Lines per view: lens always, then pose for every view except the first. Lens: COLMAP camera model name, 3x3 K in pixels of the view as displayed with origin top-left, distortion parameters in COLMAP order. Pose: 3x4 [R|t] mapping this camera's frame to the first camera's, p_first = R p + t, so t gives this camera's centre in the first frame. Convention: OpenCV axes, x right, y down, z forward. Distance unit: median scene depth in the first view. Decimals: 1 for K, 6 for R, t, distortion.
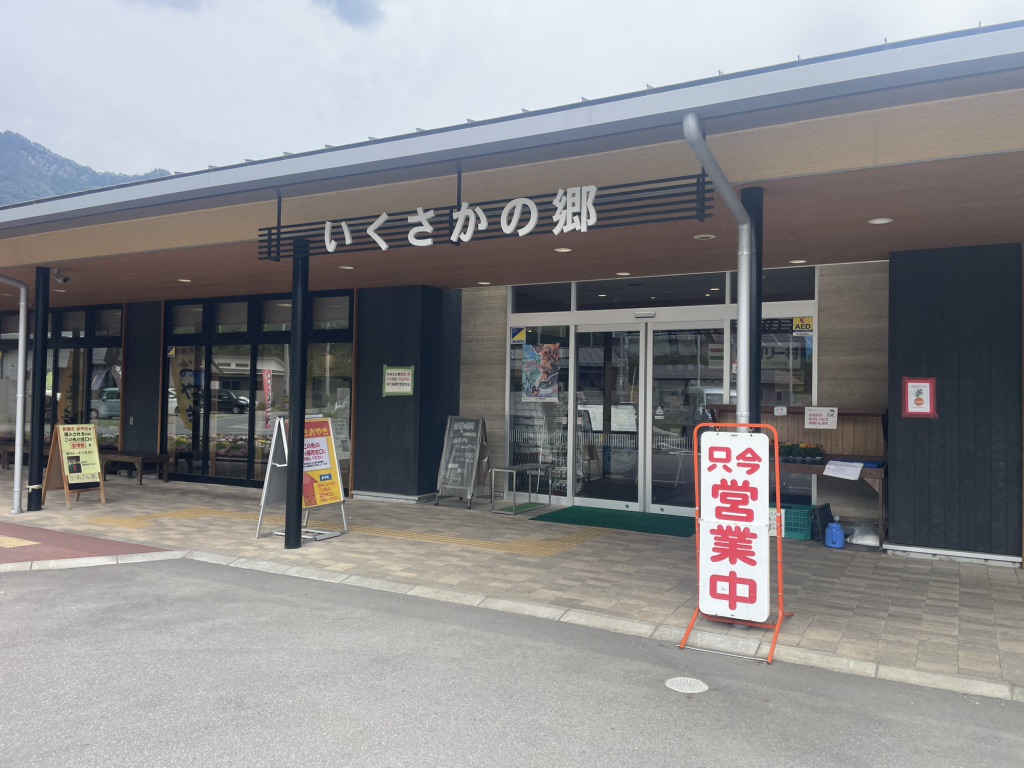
lens RADIAL K [[772.4, 0, 508.9], [0, 772.4, 347.2], [0, 0, 1]] dist [0.034435, -0.002073]
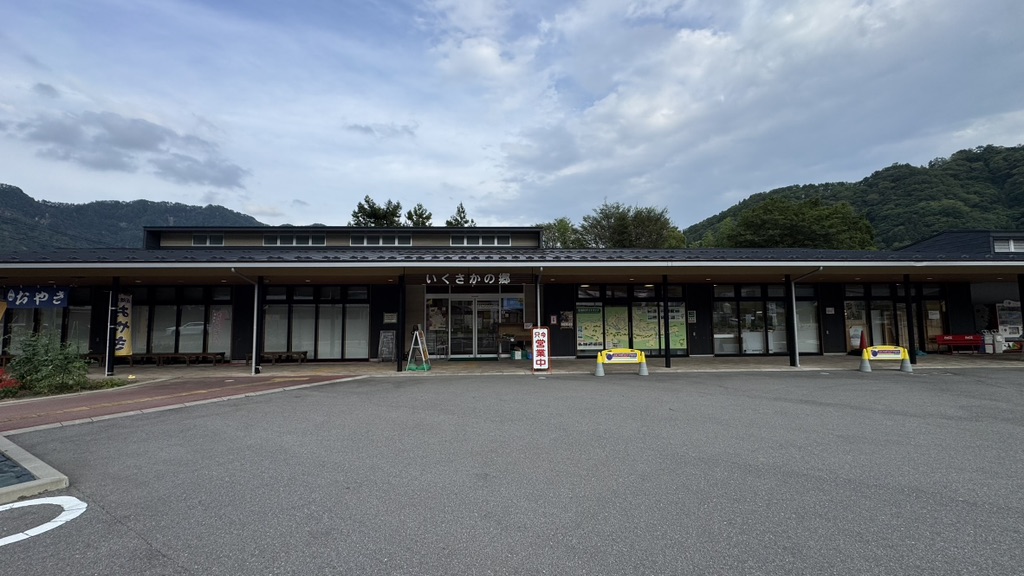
lens RADIAL K [[409.7, 0, 512.0], [0, 409.7, 288.0], [0, 0, 1]] dist [-0.001791, -0.000380]
pose [[0.824658, 0.016355, 0.565395, -1.177754], [-0.009061, 0.999836, -0.015706, -0.088161], [-0.565559, 0.007829, 0.824671, -0.874916]]
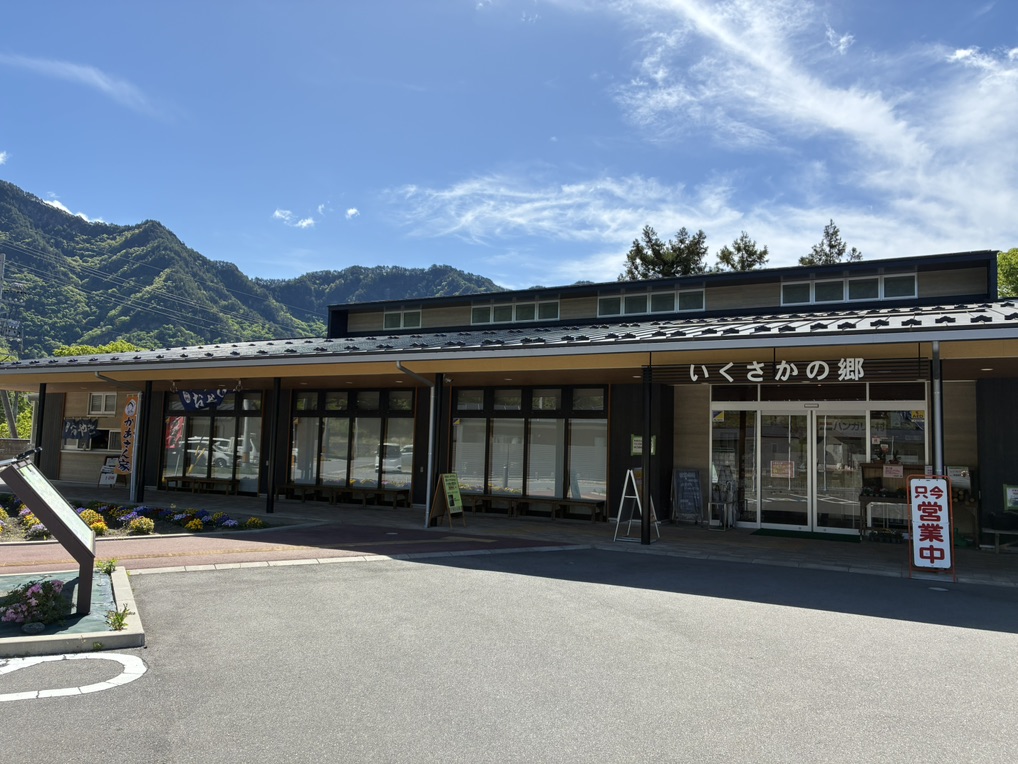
lens RADIAL K [[784.2, 0, 531.0], [0, 784.2, 382.1], [0, 0, 1]] dist [0.081895, -0.130033]
pose [[0.998329, 0.009075, 0.057065, -0.866219], [-0.007911, 0.999757, -0.020581, -0.092612], [-0.057238, 0.020095, 0.998158, -1.024449]]
